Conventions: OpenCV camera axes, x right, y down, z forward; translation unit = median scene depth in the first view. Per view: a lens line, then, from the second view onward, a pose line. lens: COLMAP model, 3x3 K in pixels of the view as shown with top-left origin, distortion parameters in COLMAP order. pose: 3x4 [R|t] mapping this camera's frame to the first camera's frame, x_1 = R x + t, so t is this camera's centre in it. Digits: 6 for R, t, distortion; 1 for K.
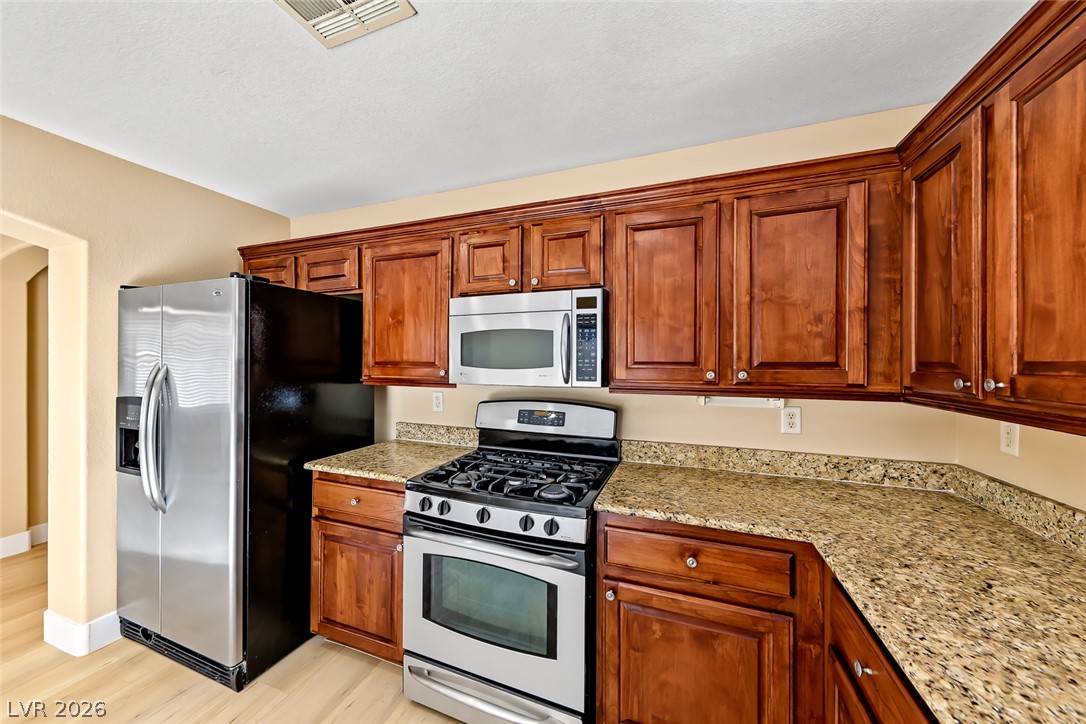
lens RADIAL K [[383.3, 0, 543.0], [0, 383.3, 362.0], [0, 0, 1]] dist [-0.000905, -0.000032]
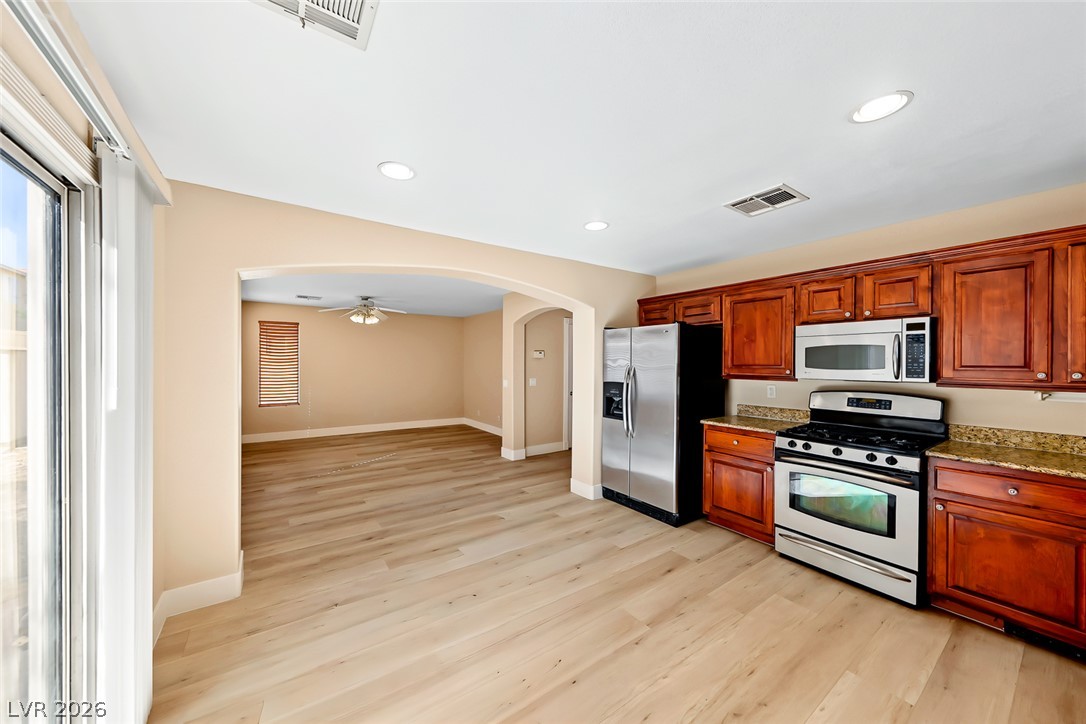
lens RADIAL K [[386.8, 0, 536.2], [0, 386.8, 364.6], [0, 0, 1]] dist [0.018181, -0.005082]
pose [[0.823108, 0.000782, -0.567884, -0.233529], [0.002277, 0.999986, 0.004677, -0.014271], [0.567880, -0.005142, 0.823095, -1.086569]]
